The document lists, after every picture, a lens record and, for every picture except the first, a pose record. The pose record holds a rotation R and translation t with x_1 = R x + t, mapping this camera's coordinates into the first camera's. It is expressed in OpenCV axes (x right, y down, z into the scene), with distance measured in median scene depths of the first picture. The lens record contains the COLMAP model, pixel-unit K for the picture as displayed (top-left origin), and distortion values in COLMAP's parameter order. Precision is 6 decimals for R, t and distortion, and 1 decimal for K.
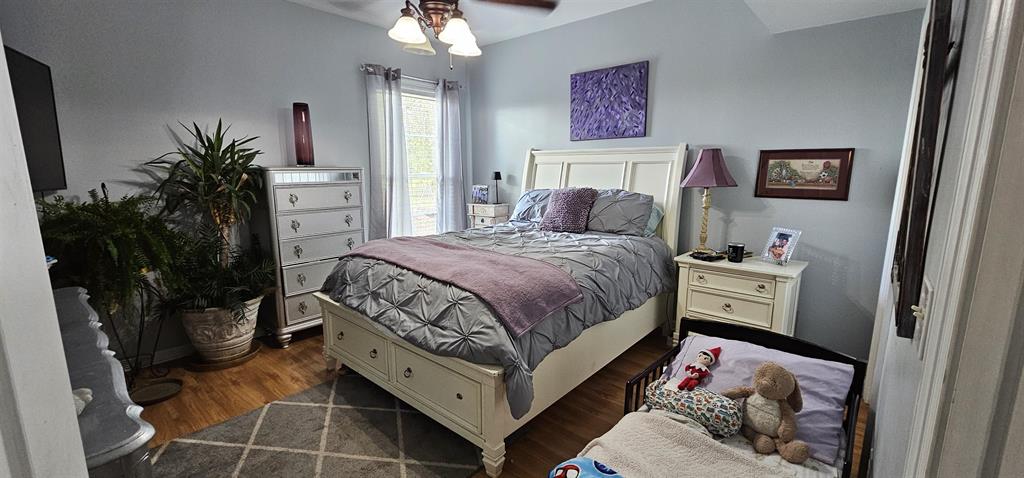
lens RADIAL K [[418.9, 0, 512.3], [0, 418.9, 237.9], [0, 0, 1]] dist [0.000659, 0.000852]
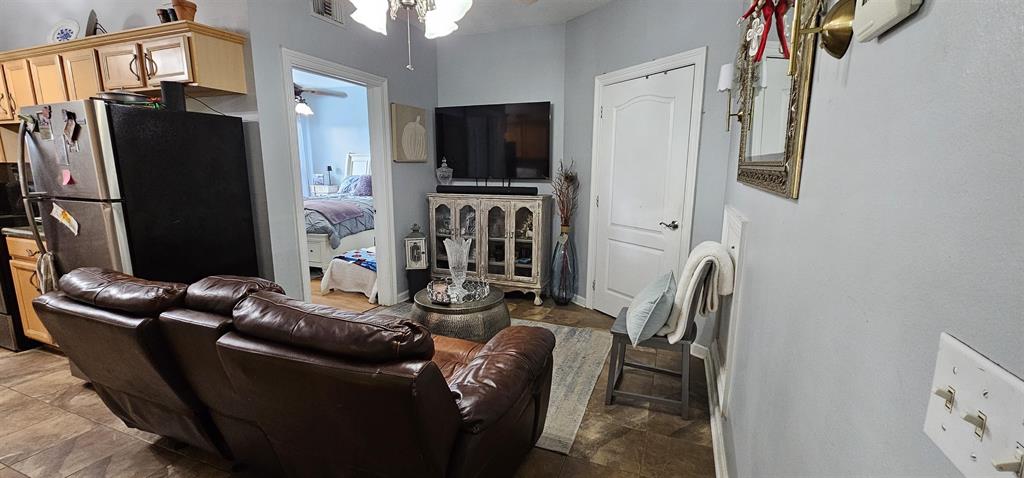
lens RADIAL K [[418.9, 0, 511.5], [0, 418.9, 239.6], [0, 0, 1]] dist [0.000659, 0.000852]
pose [[0.942336, -0.049589, 0.330974, 0.105436], [0.047394, 0.998768, 0.014704, 0.187250], [-0.331295, 0.001830, 0.943525, -1.051363]]
